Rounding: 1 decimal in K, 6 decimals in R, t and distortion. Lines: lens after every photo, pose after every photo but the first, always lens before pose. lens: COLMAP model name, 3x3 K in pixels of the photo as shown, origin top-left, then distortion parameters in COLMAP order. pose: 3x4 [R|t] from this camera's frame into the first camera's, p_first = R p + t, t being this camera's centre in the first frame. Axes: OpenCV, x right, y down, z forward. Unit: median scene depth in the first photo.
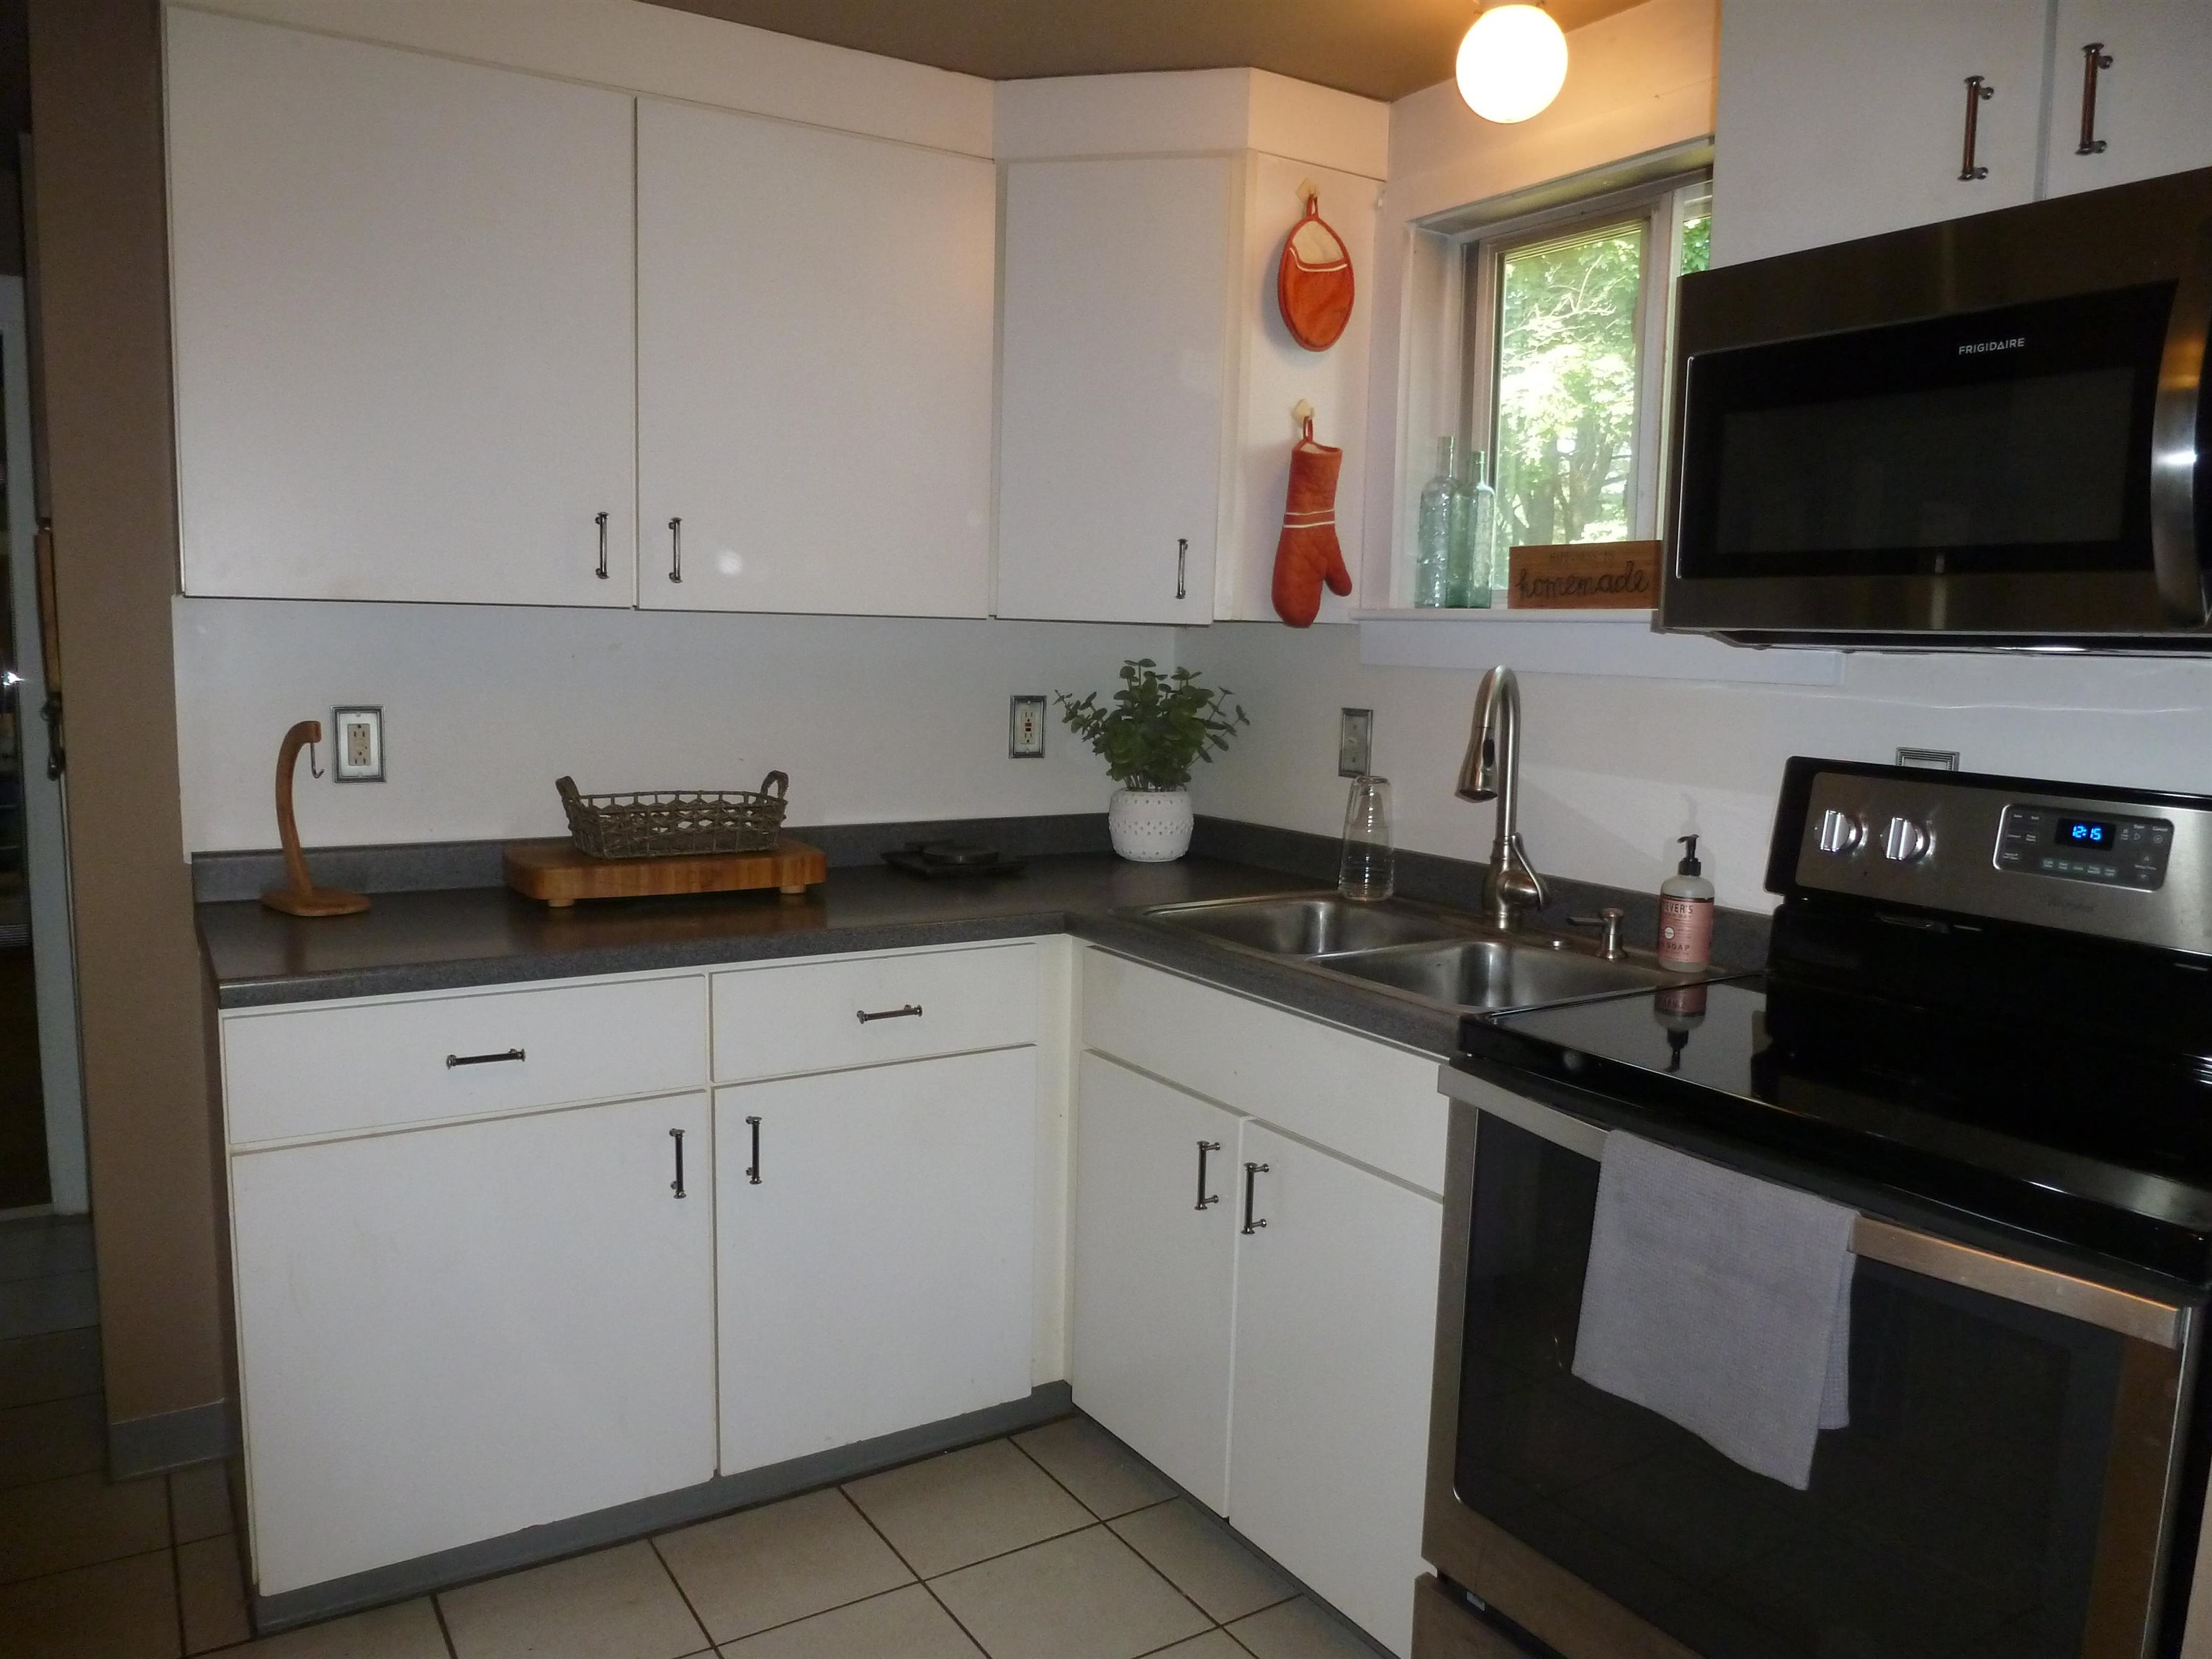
lens RADIAL K [[1626.0, 0, 1105.8], [0, 1626.0, 835.9], [0, 0, 1]] dist [-0.046392, 0.007626]
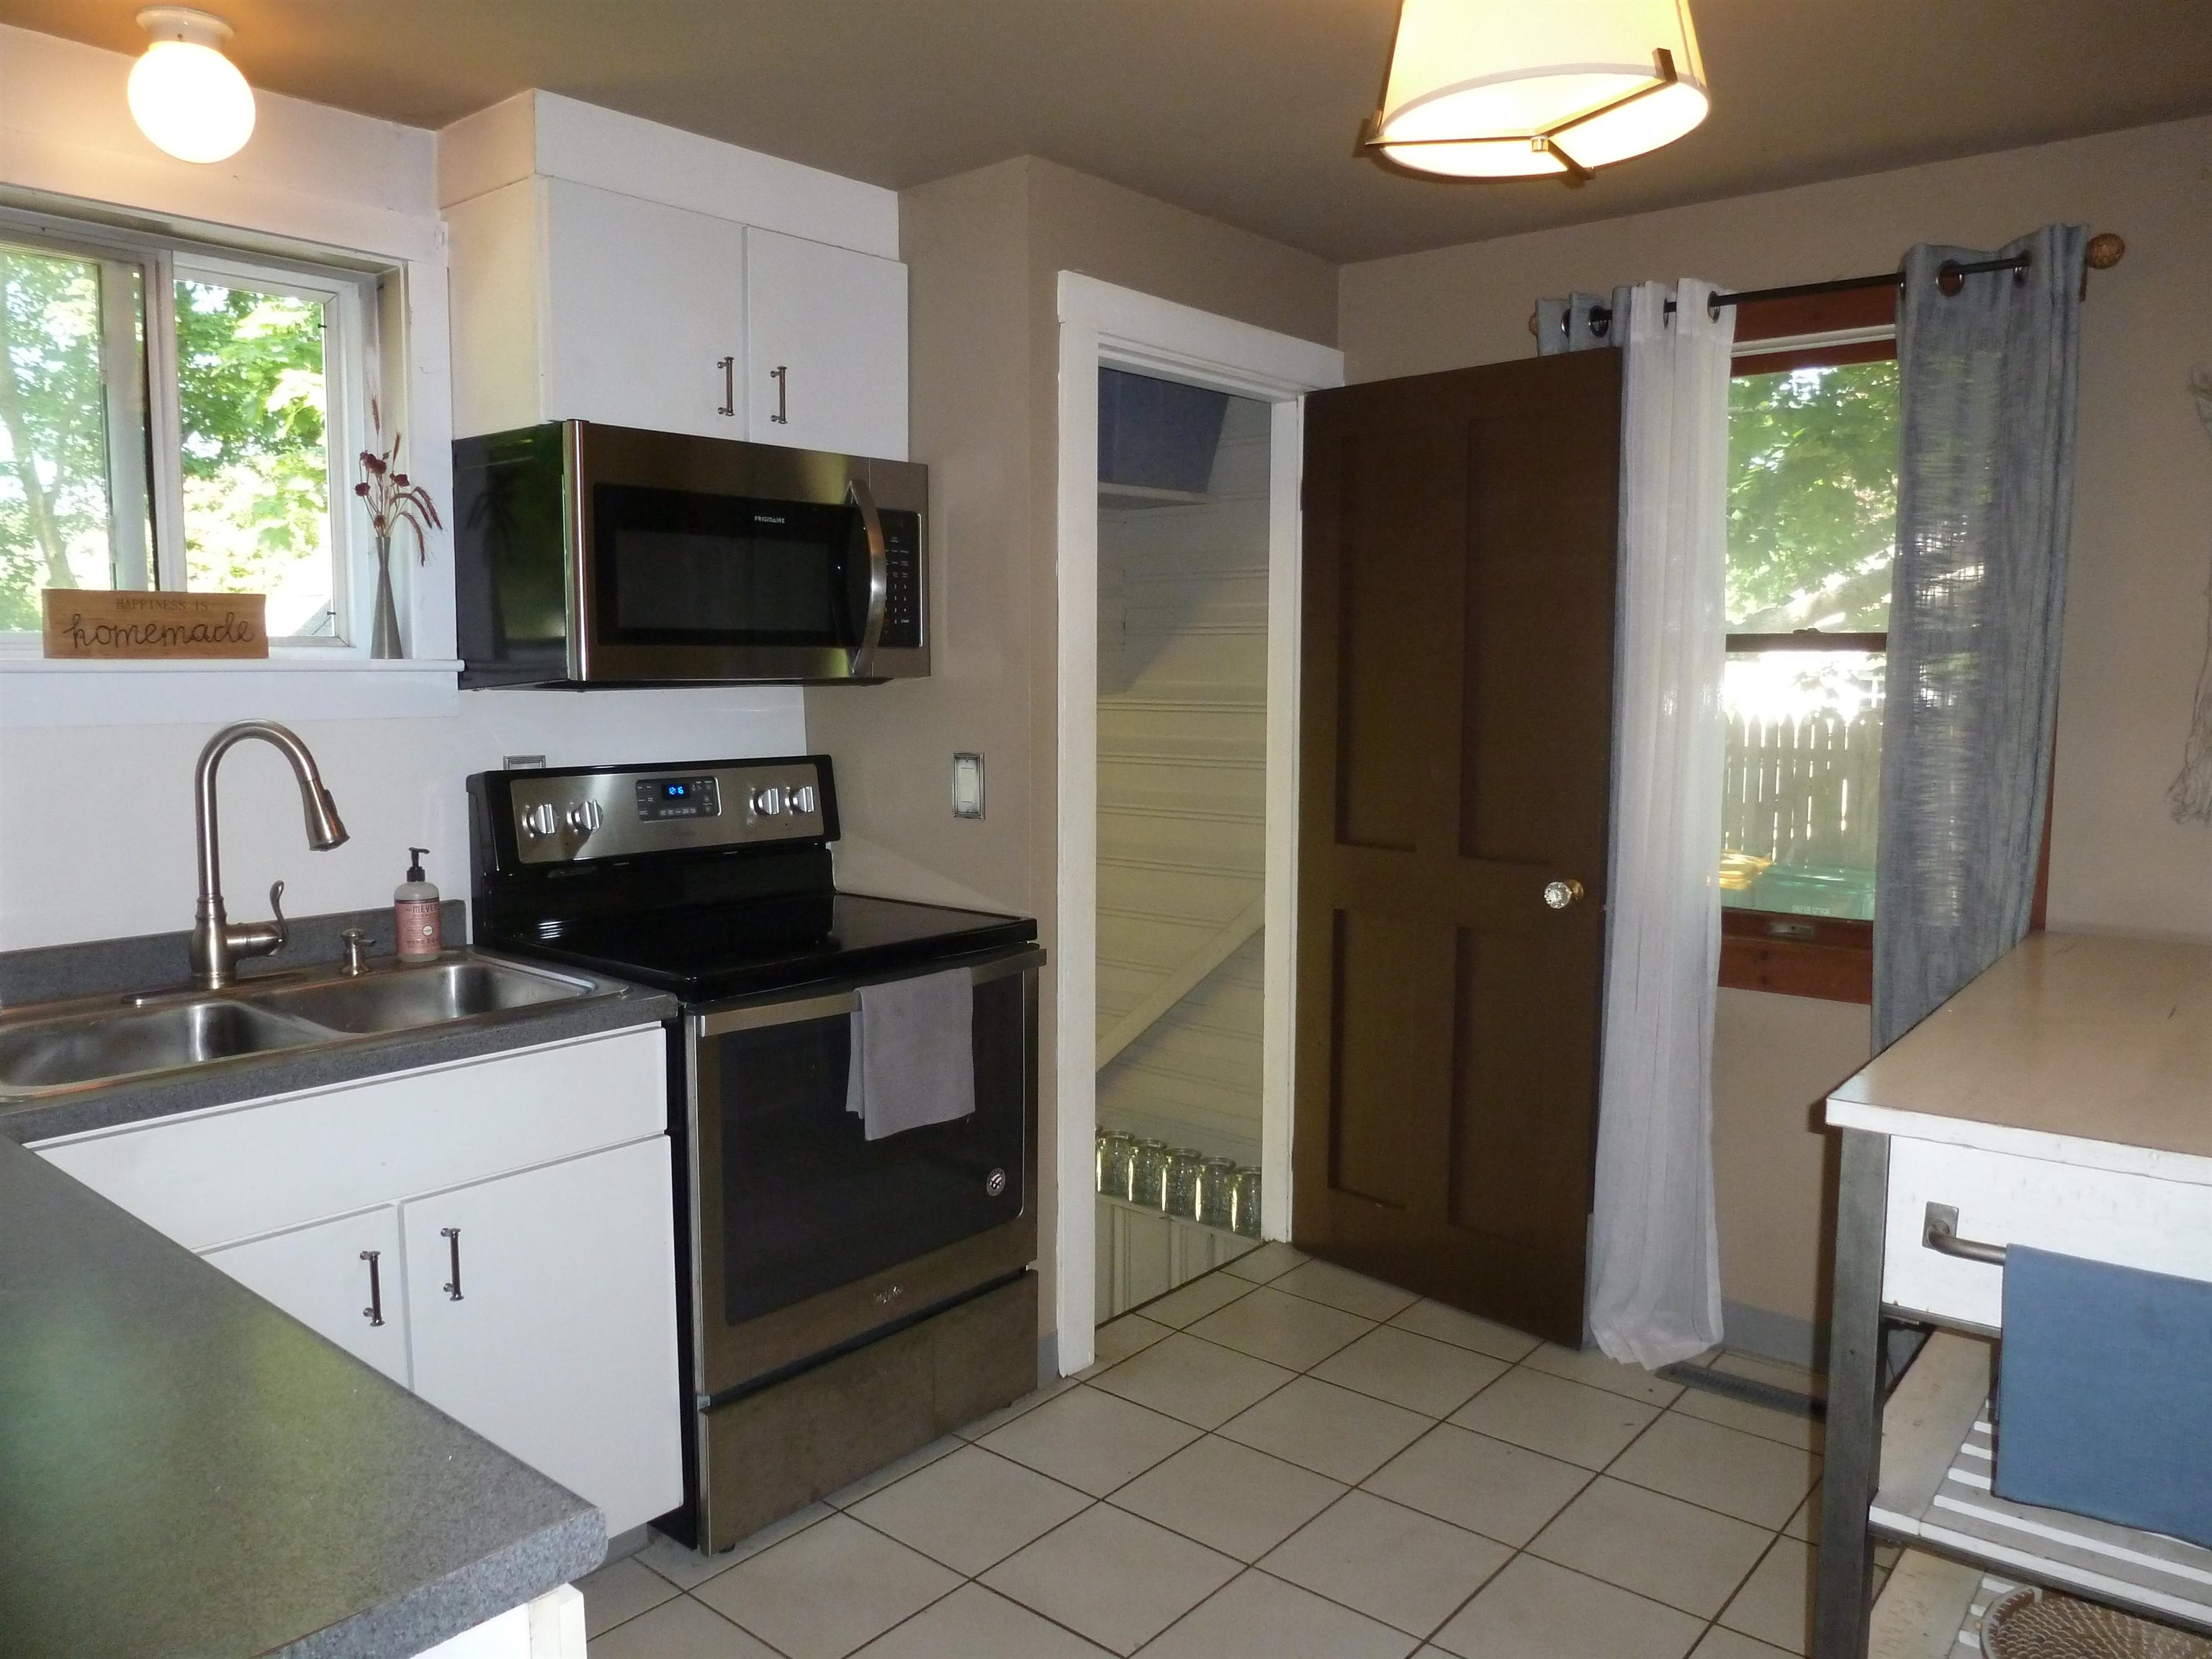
lens RADIAL K [[1626.0, 0, 1104.7], [0, 1626.0, 820.1], [0, 0, 1]] dist [-0.046392, 0.007626]
pose [[-0.313237, -0.124069, 0.941536, -0.942864], [0.099800, 0.981639, 0.162556, -0.168126], [-0.944417, 0.144884, -0.295104, 0.885164]]
